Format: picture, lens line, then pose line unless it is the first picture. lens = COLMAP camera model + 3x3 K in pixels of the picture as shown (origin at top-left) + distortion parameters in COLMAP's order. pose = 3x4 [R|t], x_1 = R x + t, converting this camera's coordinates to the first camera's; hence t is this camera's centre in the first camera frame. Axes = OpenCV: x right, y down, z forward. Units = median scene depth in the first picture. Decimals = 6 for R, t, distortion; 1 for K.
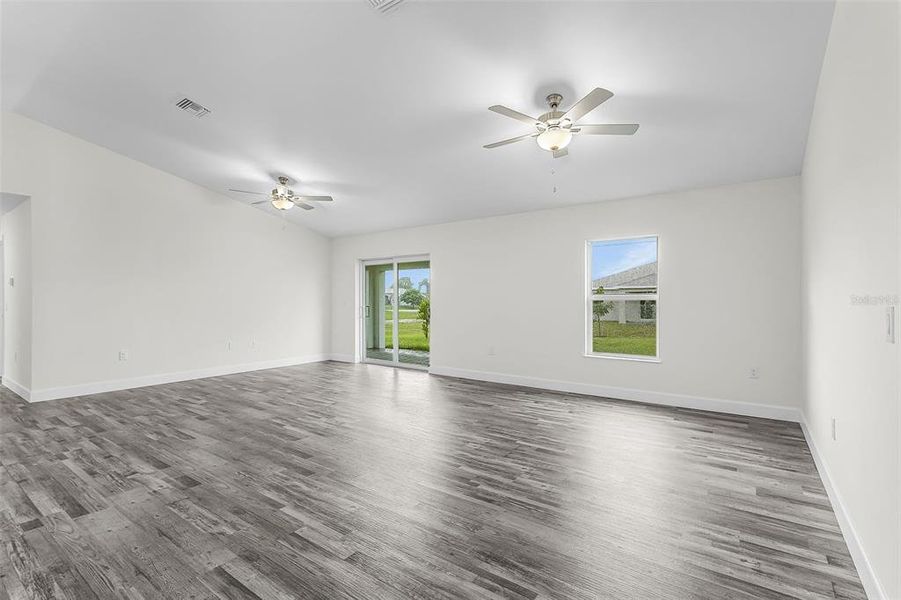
lens RADIAL K [[399.2, 0, 439.0], [0, 399.2, 306.5], [0, 0, 1]] dist [0.003598, 0.000216]
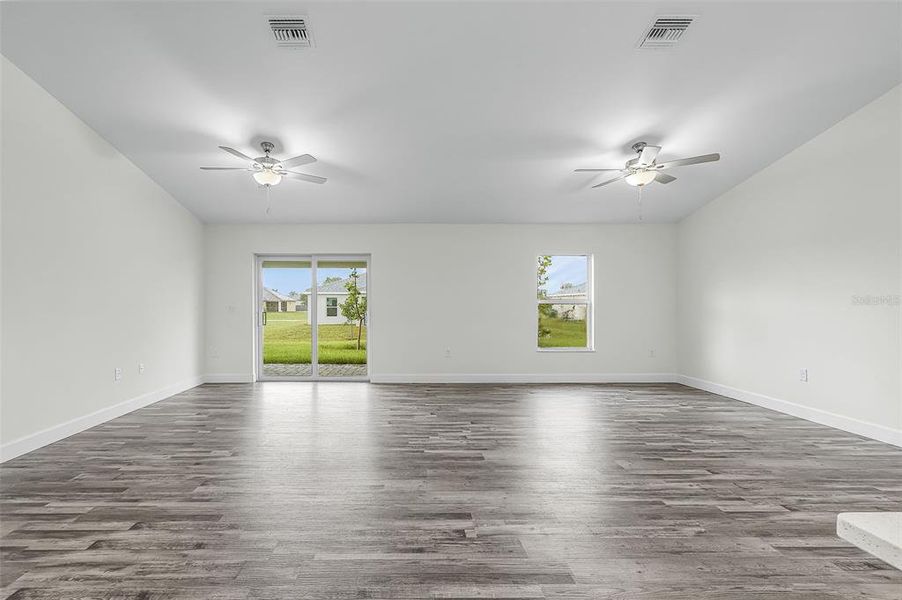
lens RADIAL K [[418.6, 0, 394.9], [0, 418.6, 311.2], [0, 0, 1]] dist [0.003663, 0.000062]
pose [[0.815341, -0.008509, 0.578919, -1.125646], [0.008487, 0.999960, 0.002745, -0.003405], [-0.578919, 0.002676, 0.815380, 0.362822]]
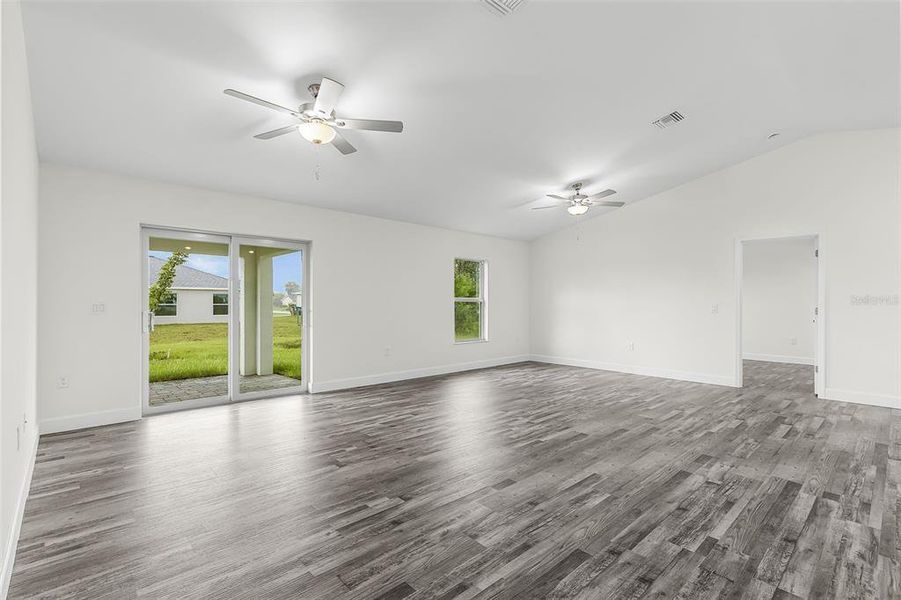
lens RADIAL K [[414.7, 0, 432.5], [0, 414.7, 303.3], [0, 0, 1]] dist [0.002175, -0.000918]
pose [[0.224318, 0.000921, 0.974516, -1.600191], [0.010566, 0.999938, -0.003377, -0.011771], [-0.974459, 0.011055, 0.224295, 1.210366]]
